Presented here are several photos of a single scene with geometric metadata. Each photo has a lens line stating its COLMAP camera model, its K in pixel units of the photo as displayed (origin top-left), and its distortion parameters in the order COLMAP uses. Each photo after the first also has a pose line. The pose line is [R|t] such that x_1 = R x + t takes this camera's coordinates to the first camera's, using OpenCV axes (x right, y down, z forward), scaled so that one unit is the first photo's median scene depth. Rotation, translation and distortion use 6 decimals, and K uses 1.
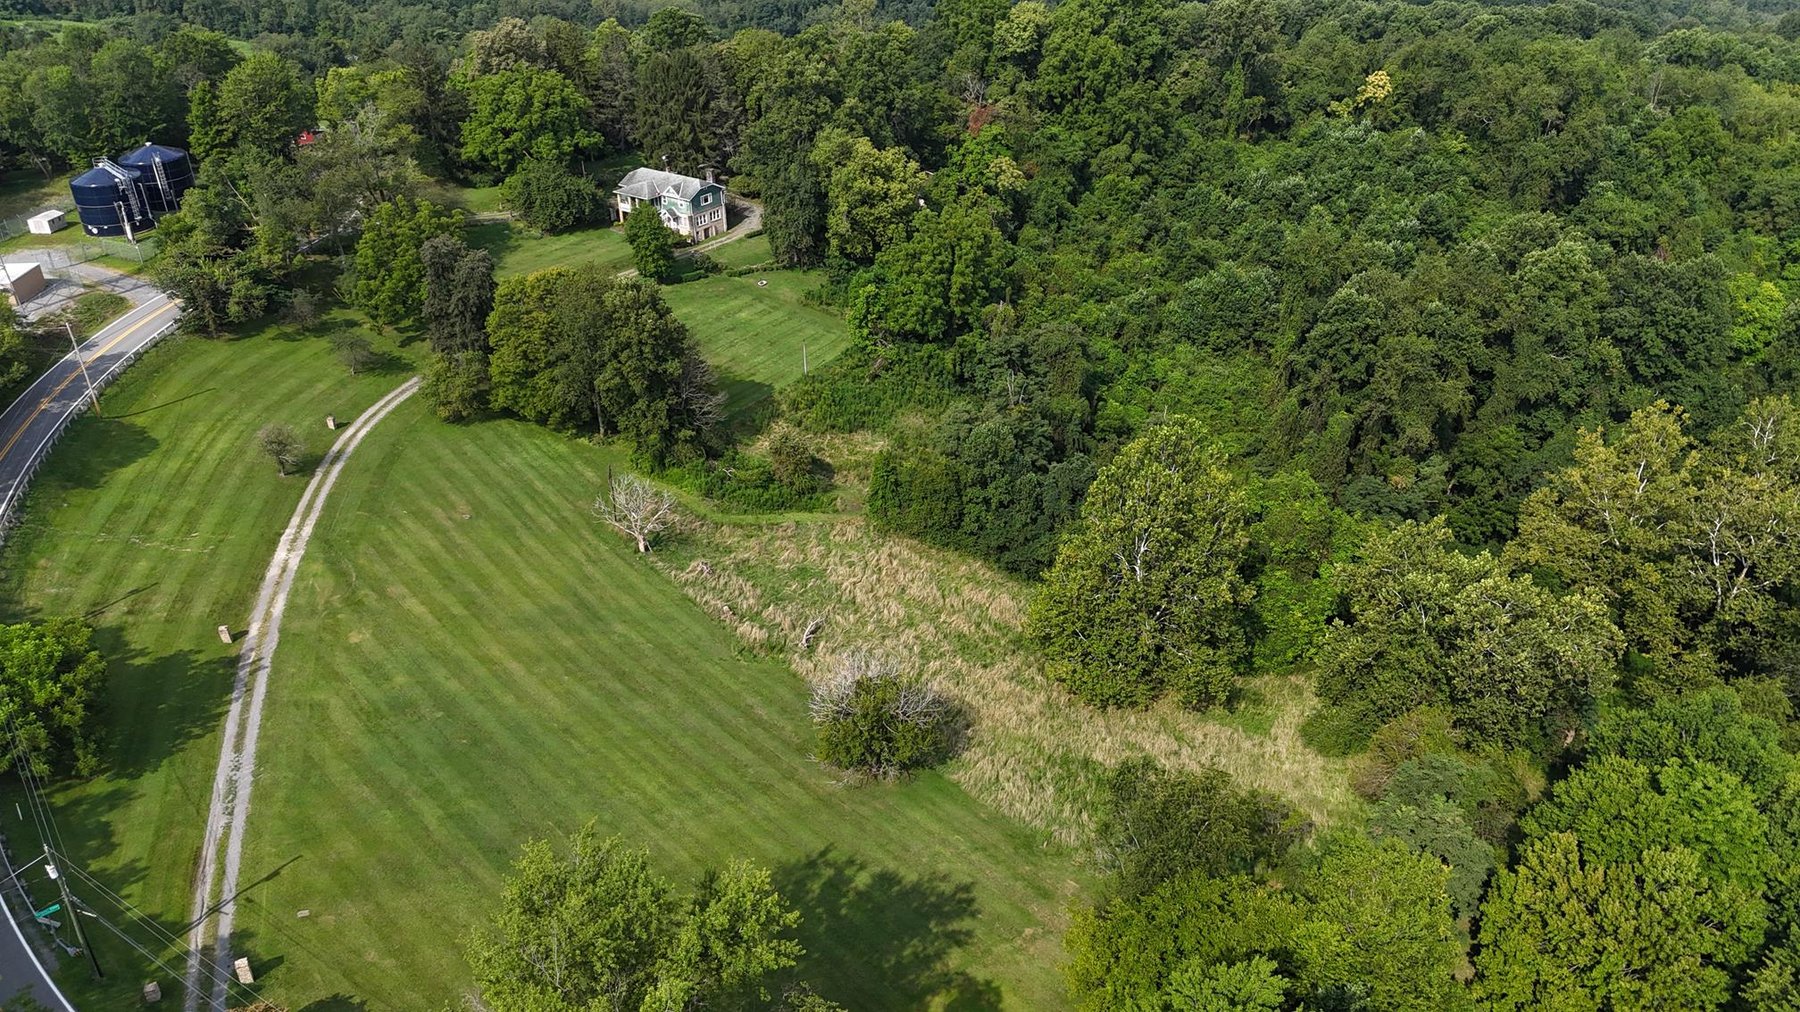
lens RADIAL K [[1322.5, 0, 898.0], [0, 1322.5, 514.6], [0, 0, 1]] dist [0.073450, -0.071396]
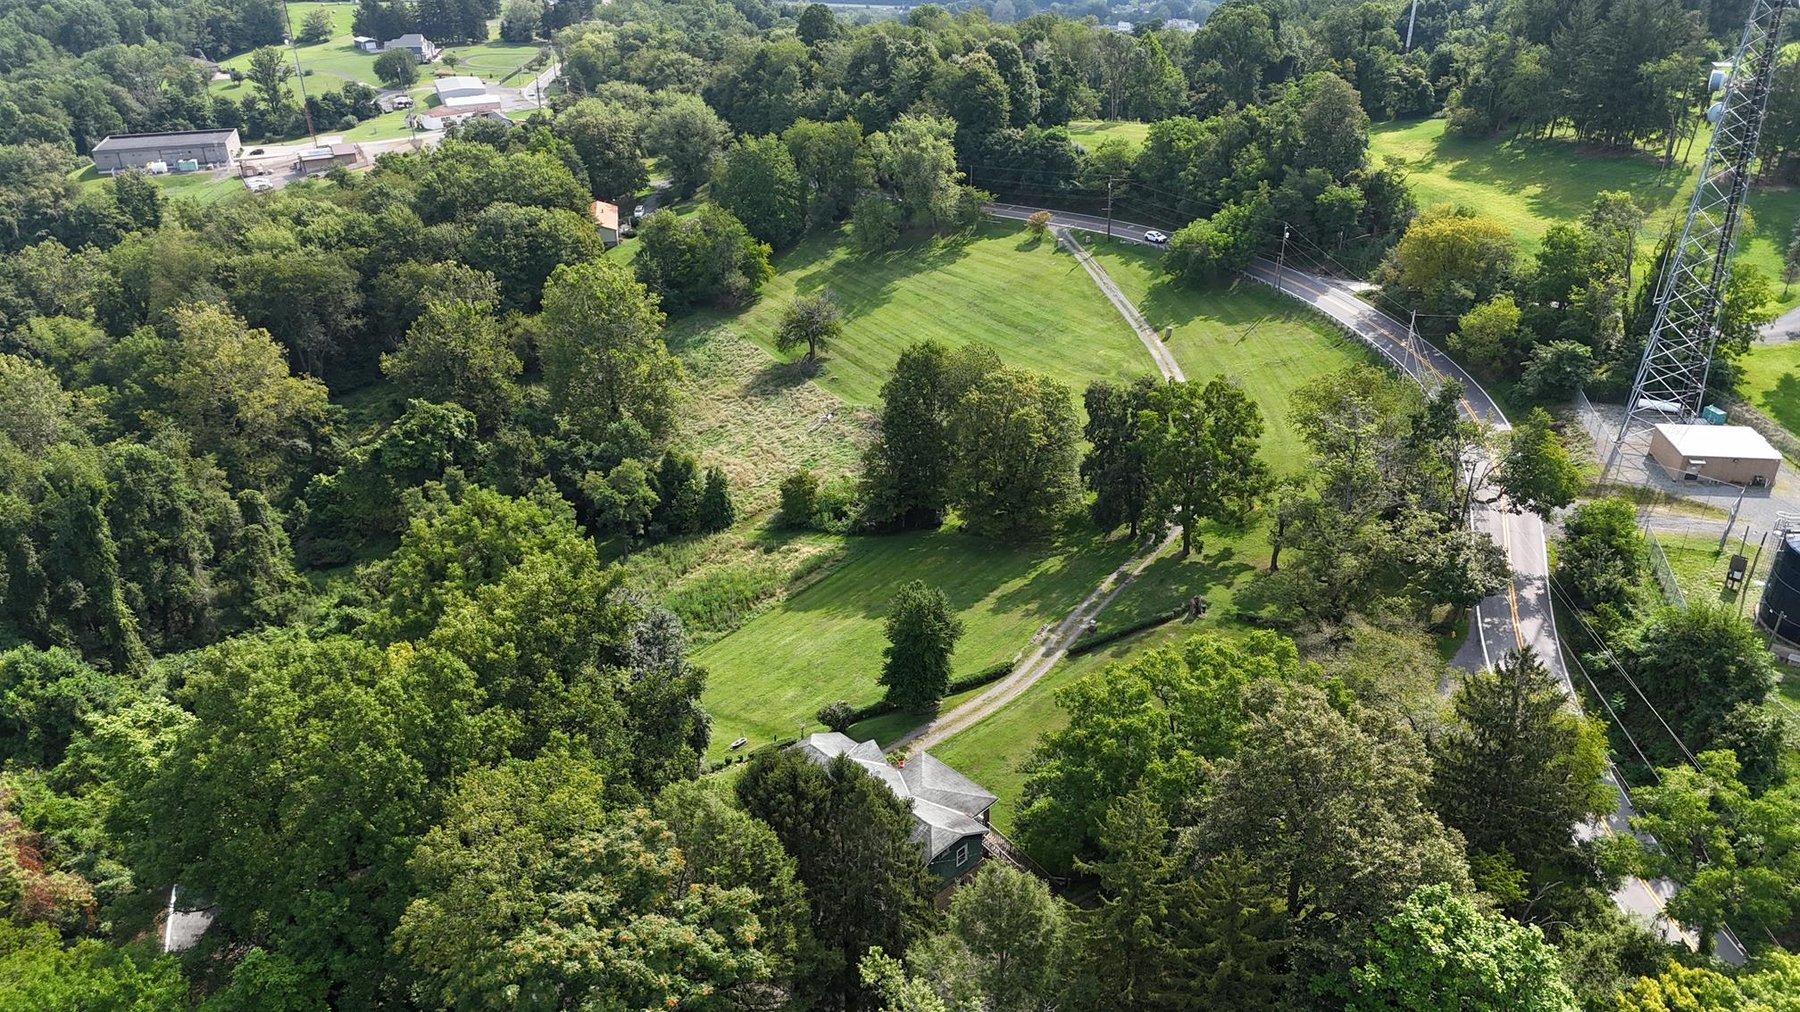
lens RADIAL K [[1322.5, 0, 899.1], [0, 1322.5, 510.5], [0, 0, 1]] dist [0.073450, -0.071396]
pose [[-0.984853, -0.055023, 0.164430, -0.260930], [0.109572, 0.537468, 0.836135, -0.704754], [-0.134383, 0.841487, -0.523298, 1.212678]]
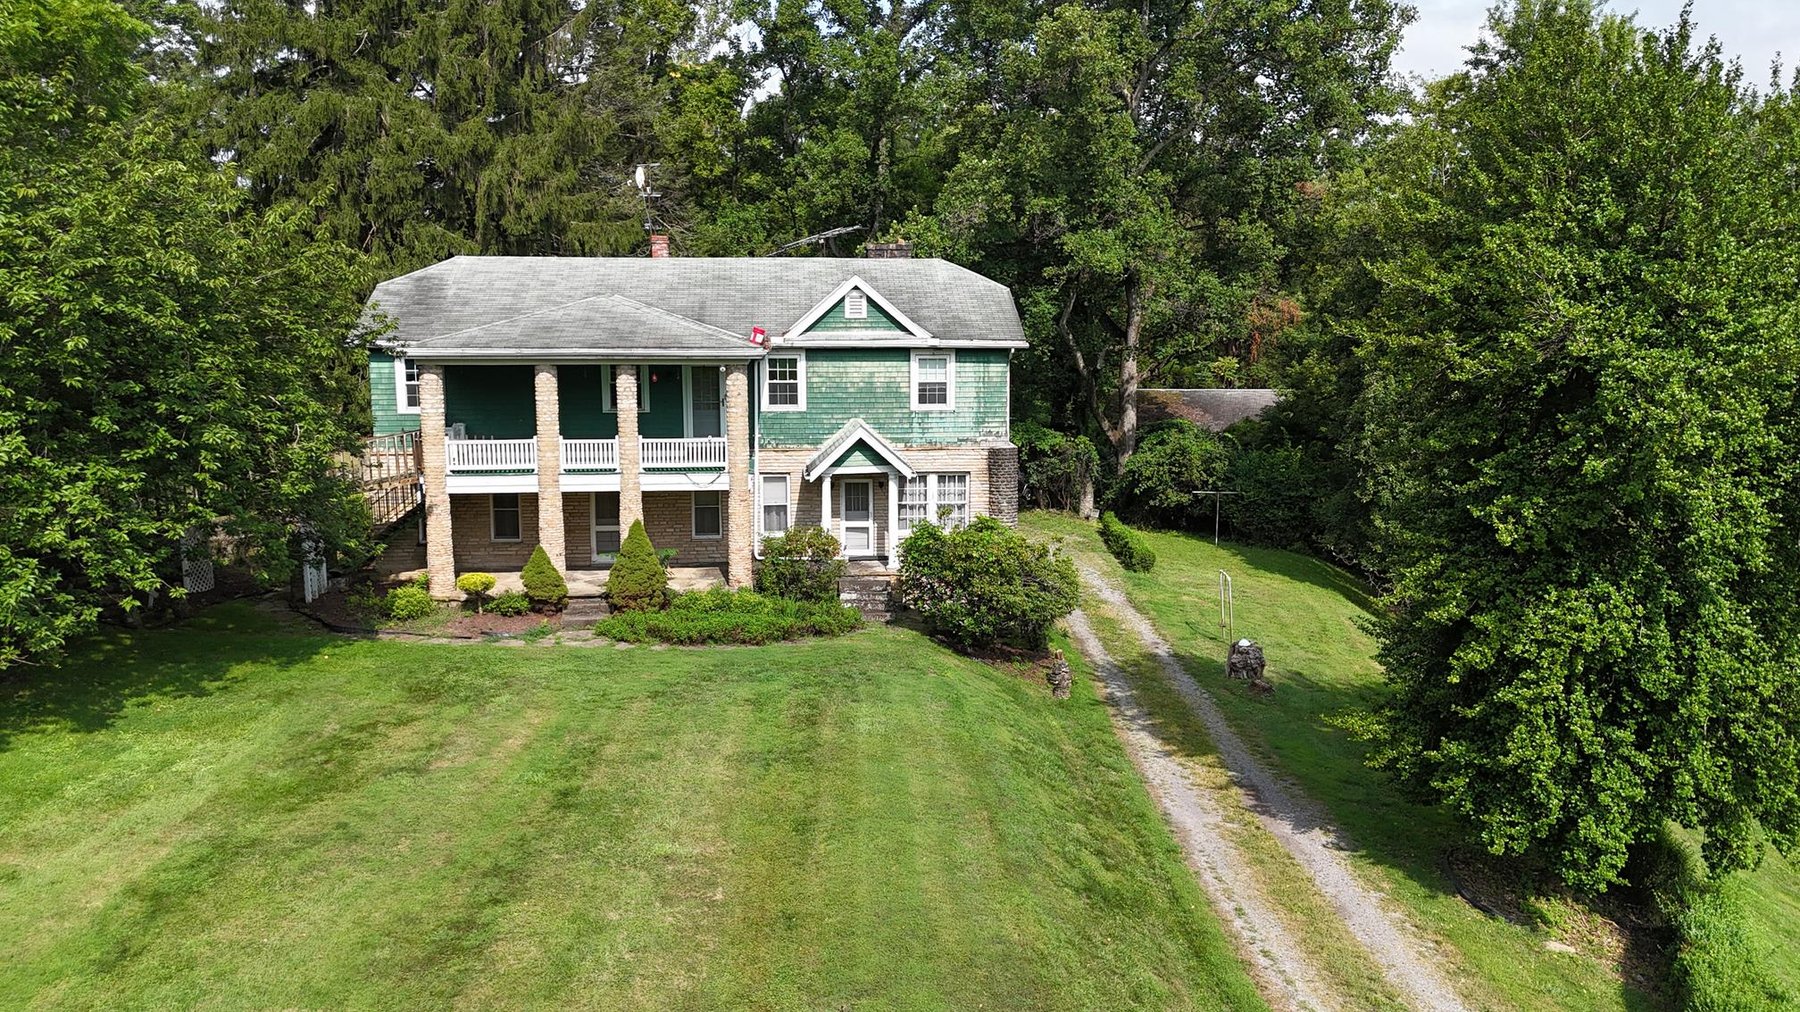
lens RADIAL K [[1322.5, 0, 901.8], [0, 1322.5, 502.6], [0, 0, 1]] dist [0.073450, -0.071396]
pose [[0.755762, -0.078901, 0.650075, -0.274174], [0.318382, 0.911758, -0.259481, -0.188738], [-0.572238, 0.403078, 0.714193, 0.927797]]
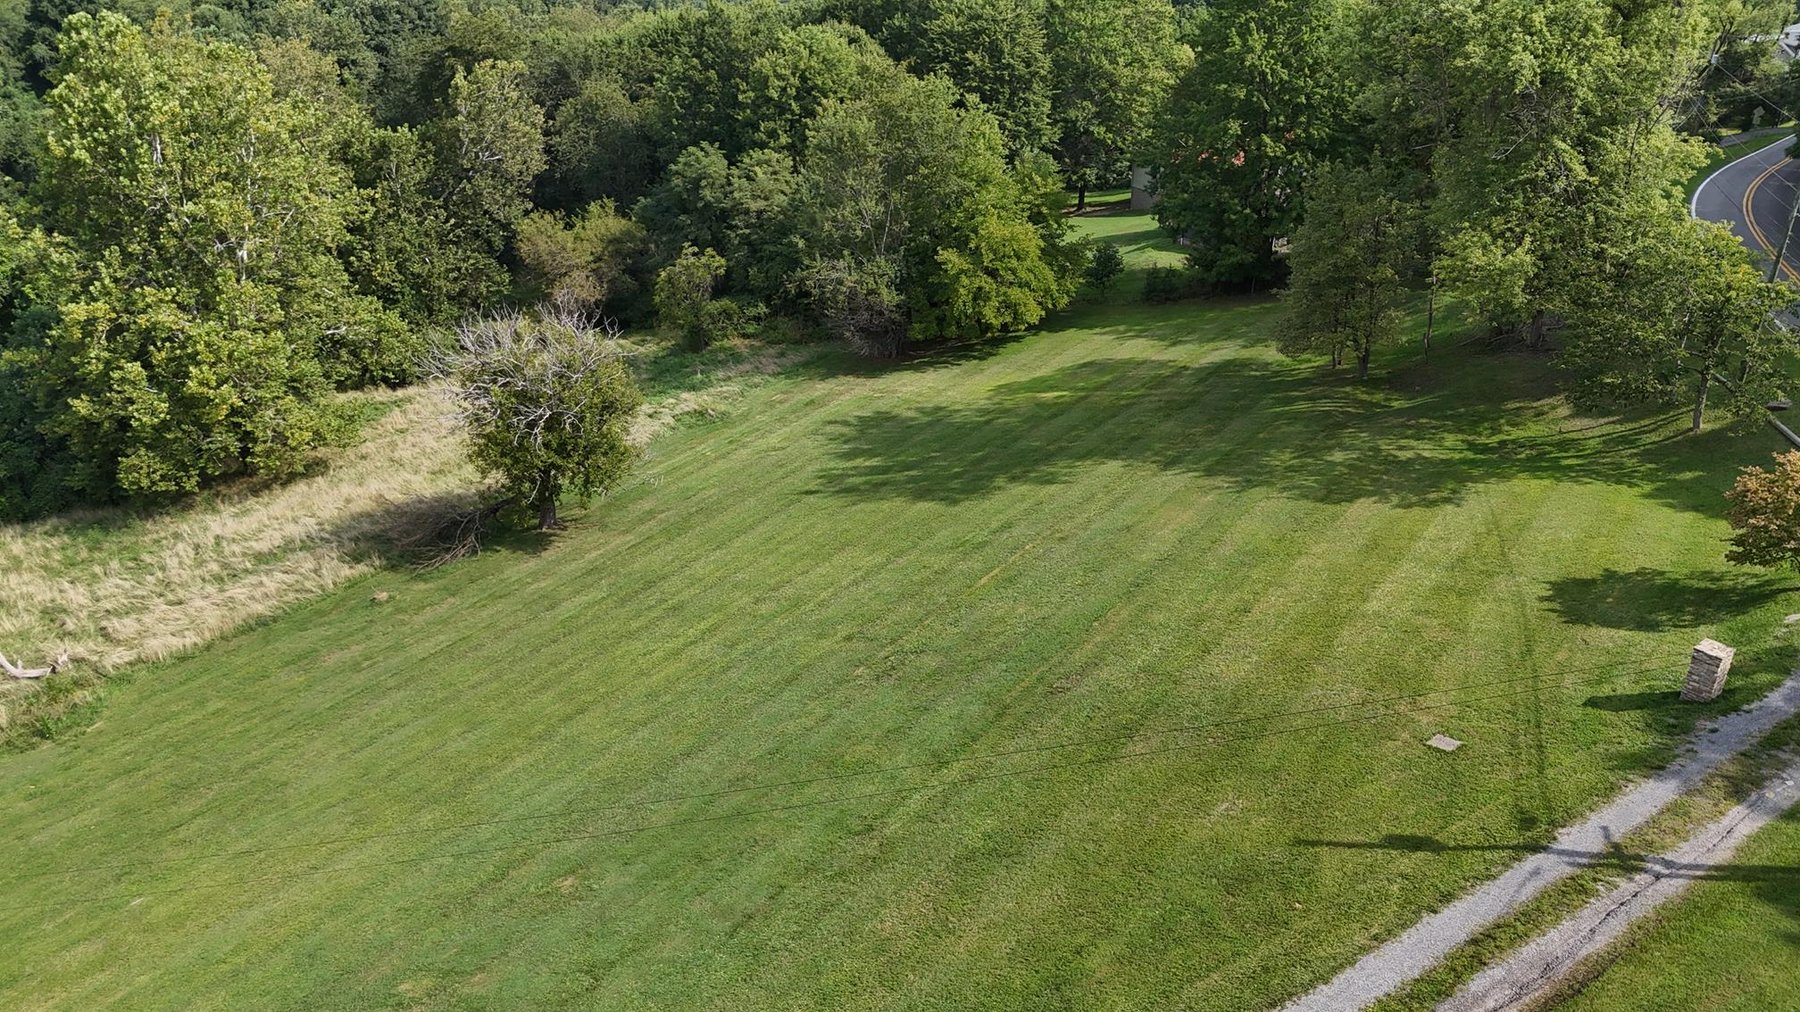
lens RADIAL K [[1322.5, 0, 904.2], [0, 1322.5, 513.1], [0, 0, 1]] dist [0.073450, -0.071396]
pose [[-0.197299, -0.416418, 0.887507, -0.314467], [0.495708, 0.738664, 0.456781, 0.001439], [-0.845782, 0.530067, 0.060684, 0.469500]]
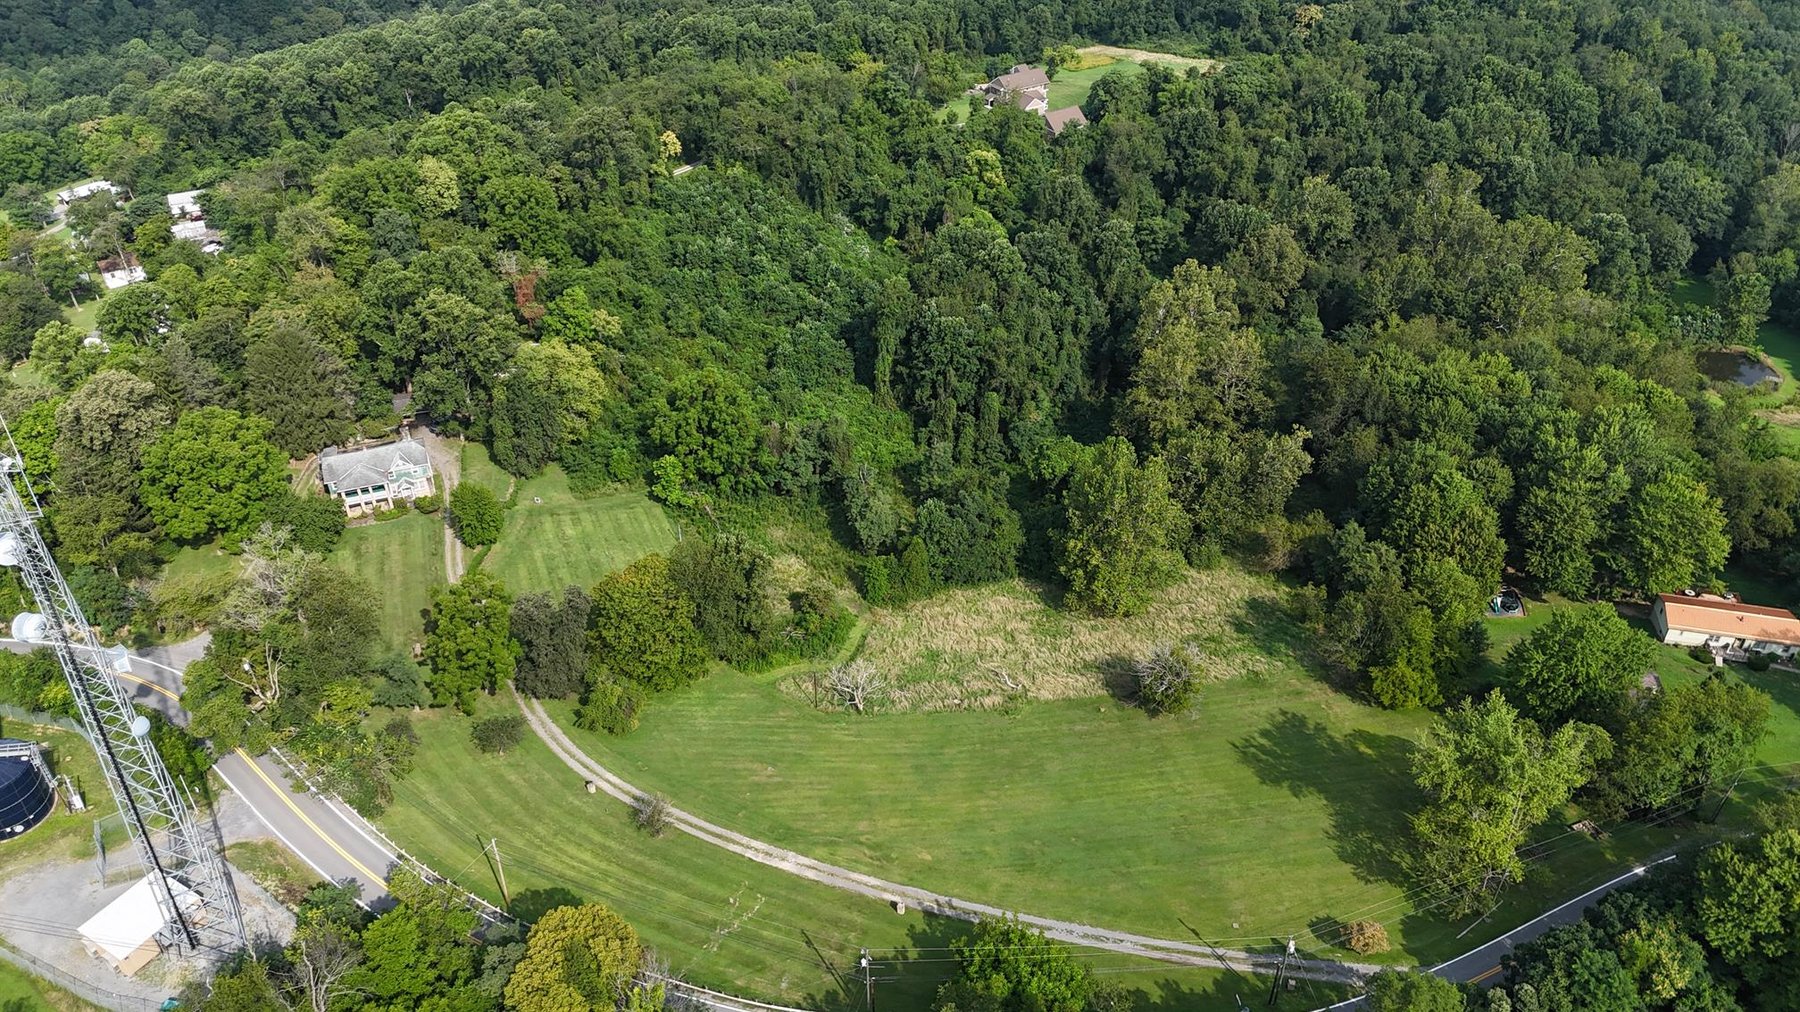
lens RADIAL K [[1322.5, 0, 903.6], [0, 1322.5, 507.9], [0, 0, 1]] dist [0.073450, -0.071396]
pose [[0.555284, -0.471885, 0.684825, -0.689697], [0.407682, 0.872166, 0.270409, -0.343232], [-0.724883, 0.129037, 0.676679, 0.043177]]
